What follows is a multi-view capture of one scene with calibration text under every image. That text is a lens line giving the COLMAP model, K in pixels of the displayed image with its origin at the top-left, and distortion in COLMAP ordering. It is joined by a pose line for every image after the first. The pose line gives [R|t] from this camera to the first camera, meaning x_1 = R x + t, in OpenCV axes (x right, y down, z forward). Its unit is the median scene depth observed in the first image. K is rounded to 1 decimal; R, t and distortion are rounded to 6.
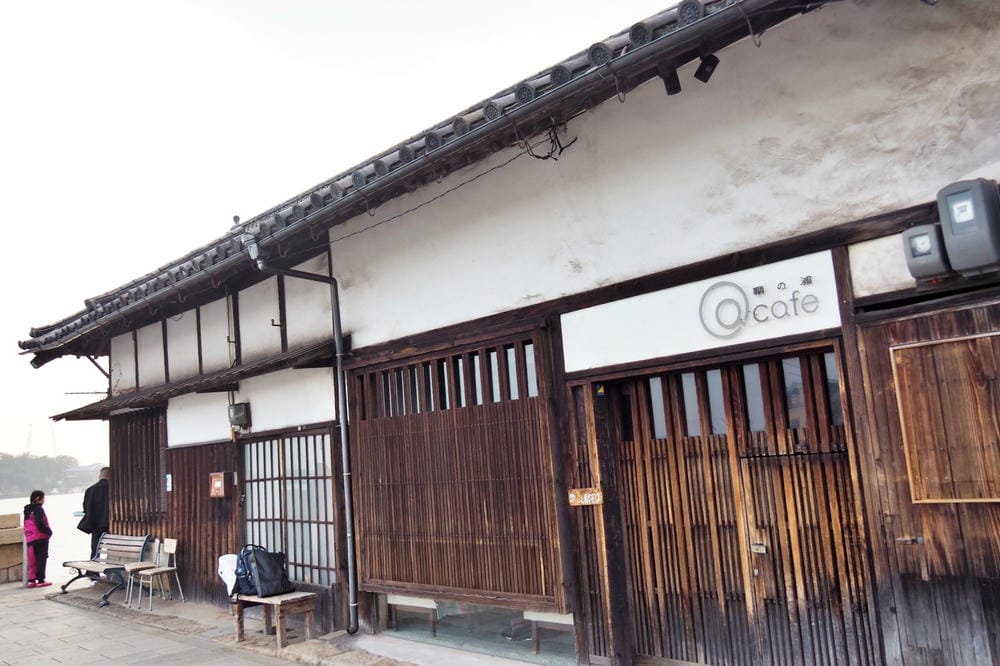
lens RADIAL K [[853.5, 0, 499.2], [0, 853.5, 317.5], [0, 0, 1]] dist [-0.027493, 0.001279]
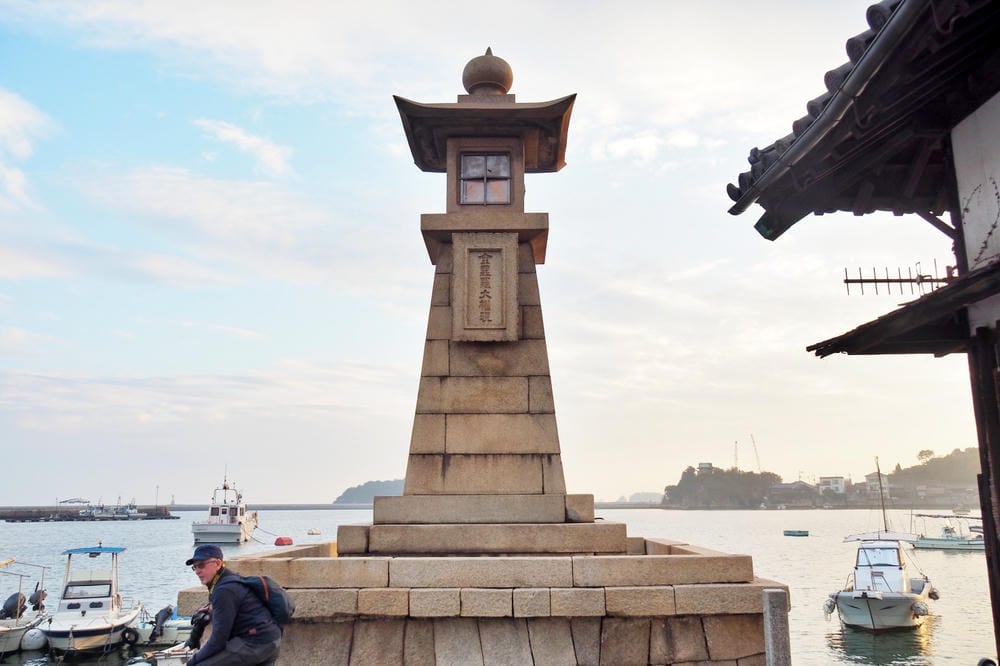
lens RADIAL K [[853.5, 0, 499.2], [0, 853.5, 317.5], [0, 0, 1]] dist [-0.027493, 0.001279]
pose [[0.717655, -0.088332, -0.690774, -0.303101], [0.072419, 0.996011, -0.052127, 0.100054], [0.692623, -0.012616, 0.721189, 0.513484]]
